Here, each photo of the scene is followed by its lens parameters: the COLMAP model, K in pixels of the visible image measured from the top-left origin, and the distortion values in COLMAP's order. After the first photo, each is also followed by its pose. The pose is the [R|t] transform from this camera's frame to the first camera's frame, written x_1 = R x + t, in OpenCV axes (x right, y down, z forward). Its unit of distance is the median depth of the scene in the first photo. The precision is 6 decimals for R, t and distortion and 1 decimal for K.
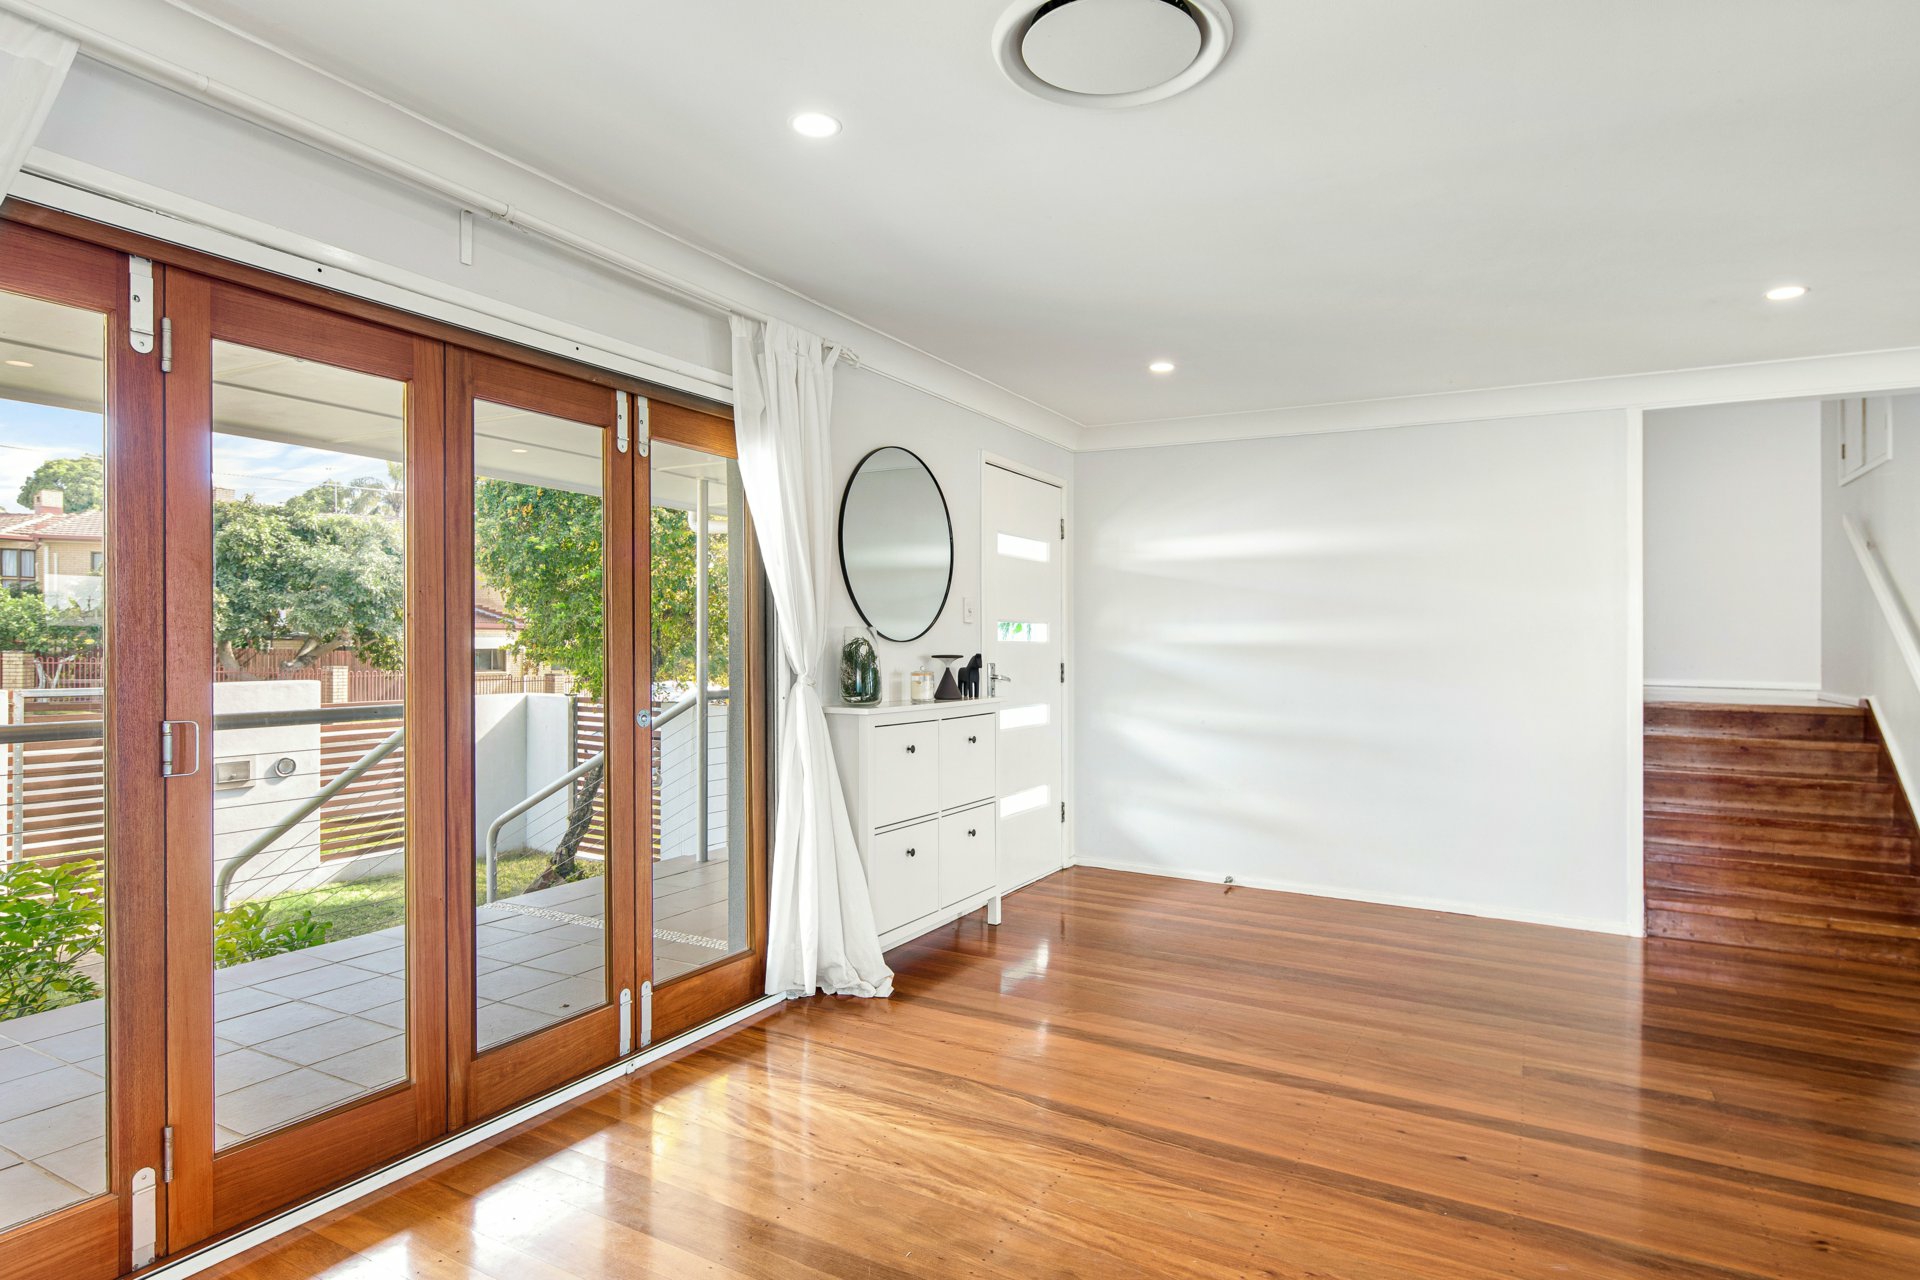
lens RADIAL K [[994.6, 0, 958.9], [0, 994.6, 646.1], [0, 0, 1]] dist [0.004572, 0.000401]
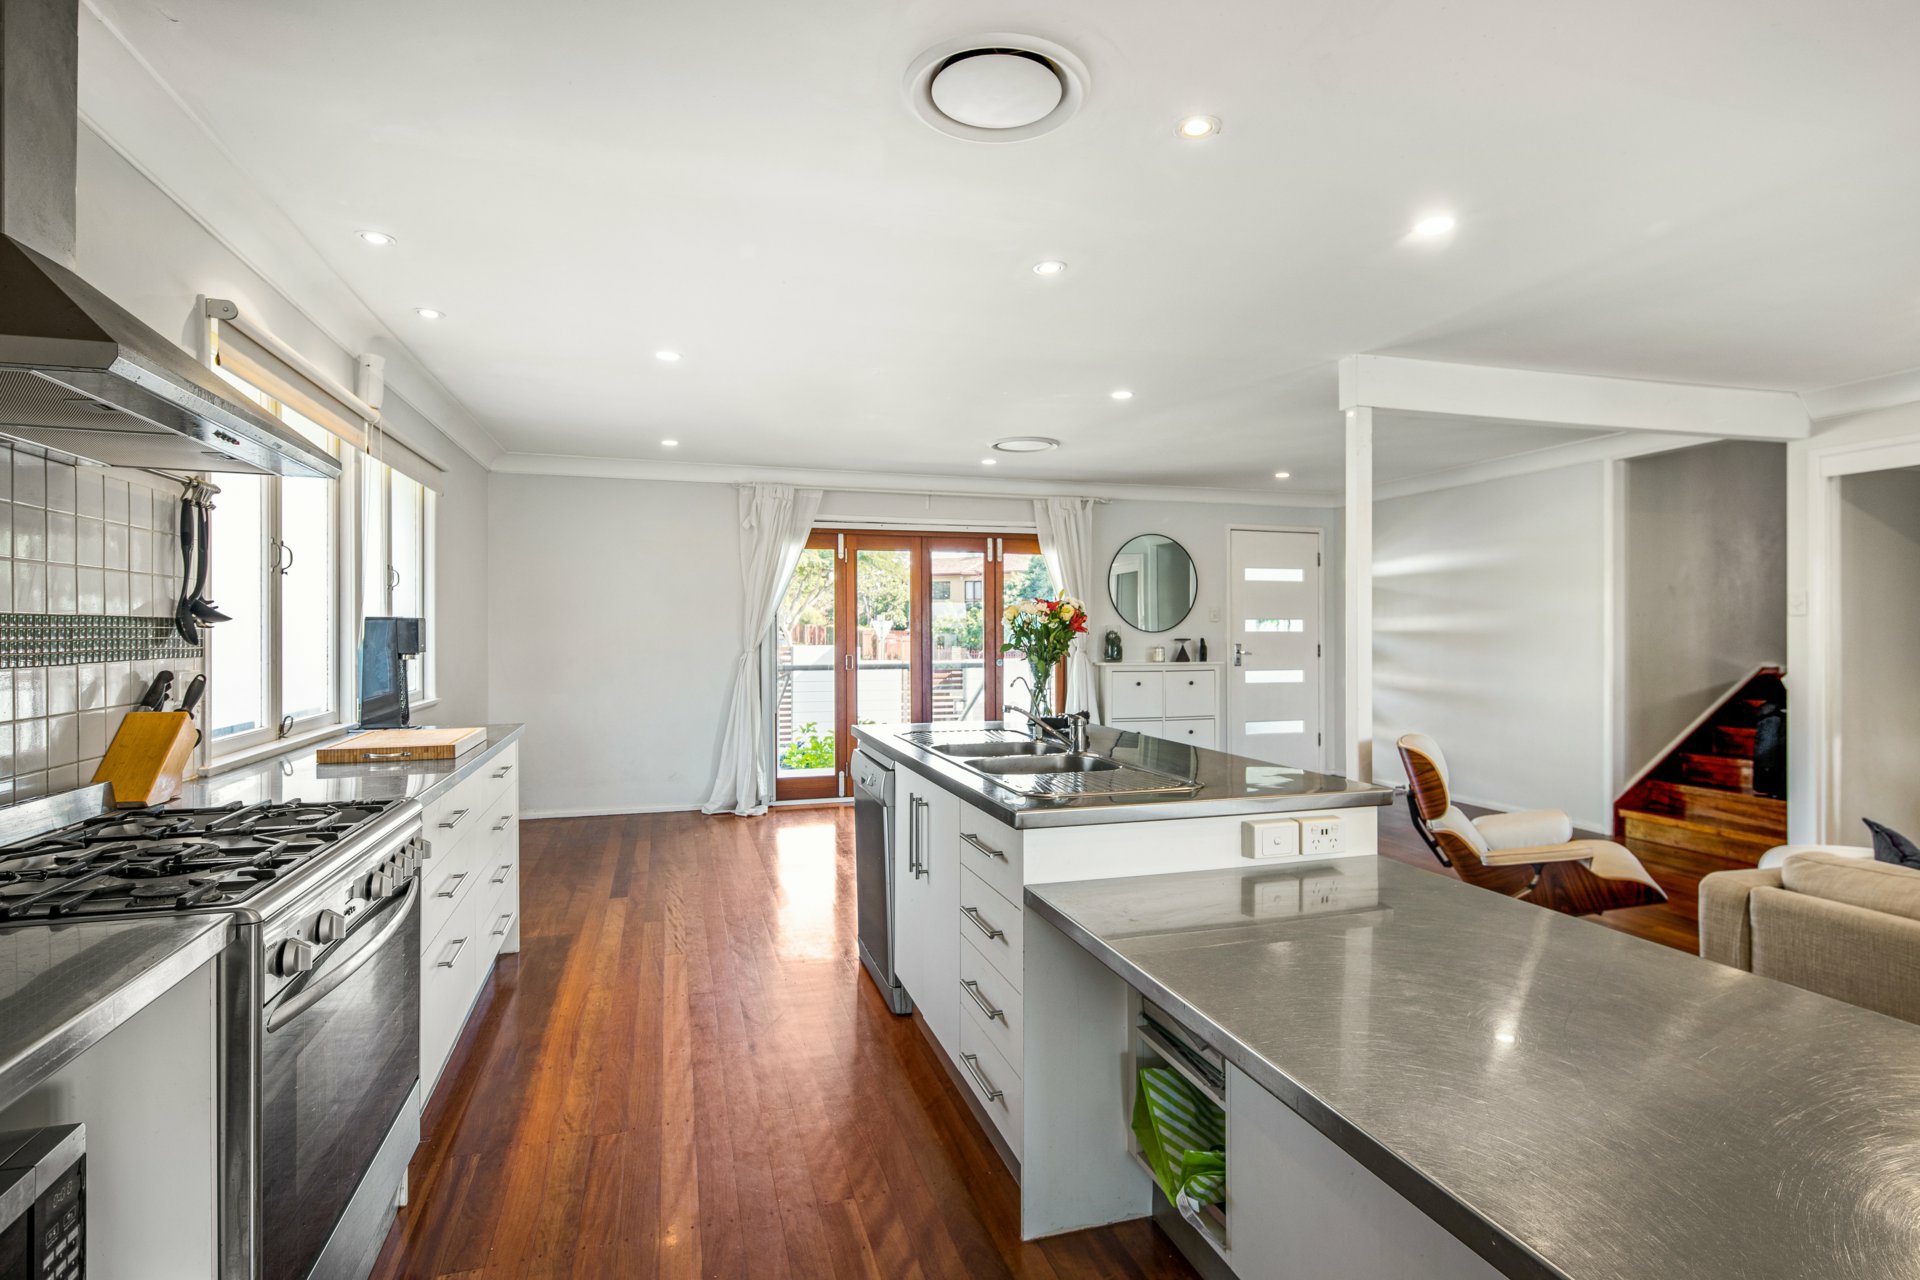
lens RADIAL K [[994.6, 0, 963.7], [0, 994.6, 637.4], [0, 0, 1]] dist [0.004572, 0.000401]
pose [[0.720298, -0.005099, -0.693646, 1.328045], [0.003501, 0.999987, -0.003716, 0.016282], [0.693656, 0.000249, 0.720307, -0.871971]]
